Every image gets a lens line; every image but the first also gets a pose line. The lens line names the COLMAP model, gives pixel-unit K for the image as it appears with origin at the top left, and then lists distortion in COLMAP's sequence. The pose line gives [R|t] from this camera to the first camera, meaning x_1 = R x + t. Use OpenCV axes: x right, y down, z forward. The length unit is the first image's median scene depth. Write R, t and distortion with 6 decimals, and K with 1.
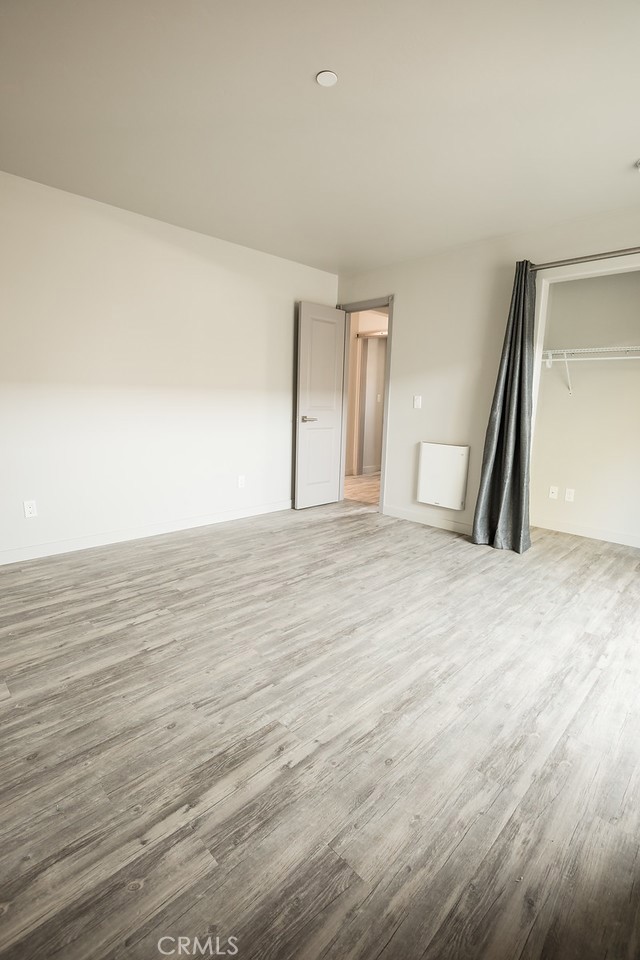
lens RADIAL K [[452.2, 0, 320.9], [0, 452.2, 482.5], [0, 0, 1]] dist [-0.036616, 0.001065]
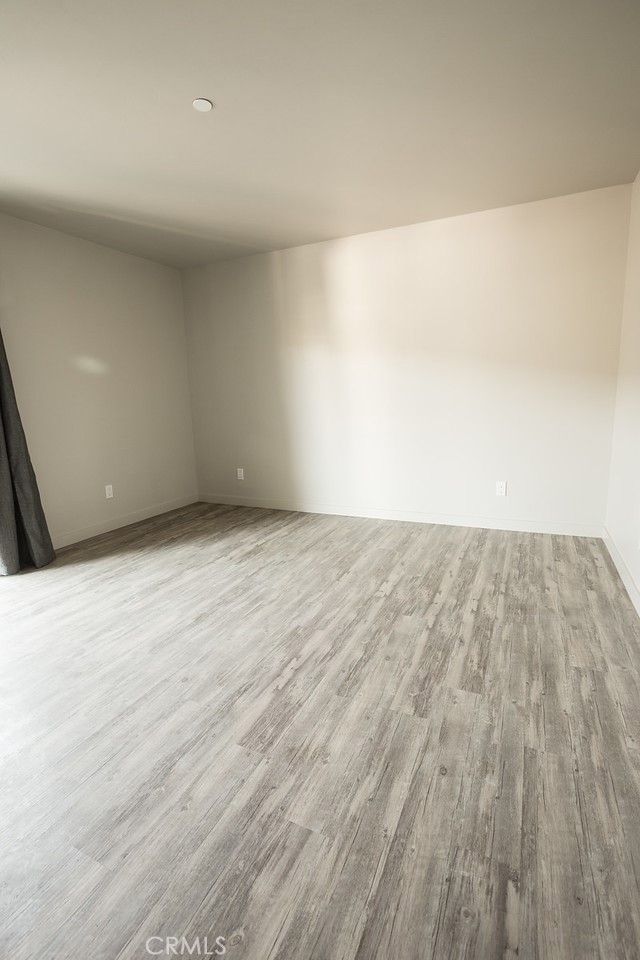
lens RADIAL K [[452.2, 0, 317.7], [0, 452.2, 481.0], [0, 0, 1]] dist [-0.036616, 0.001065]
pose [[-0.945016, 0.064179, -0.320665, 0.116375], [-0.052063, 0.938522, 0.341272, -0.321136], [0.322853, 0.339202, -0.883577, 1.802961]]
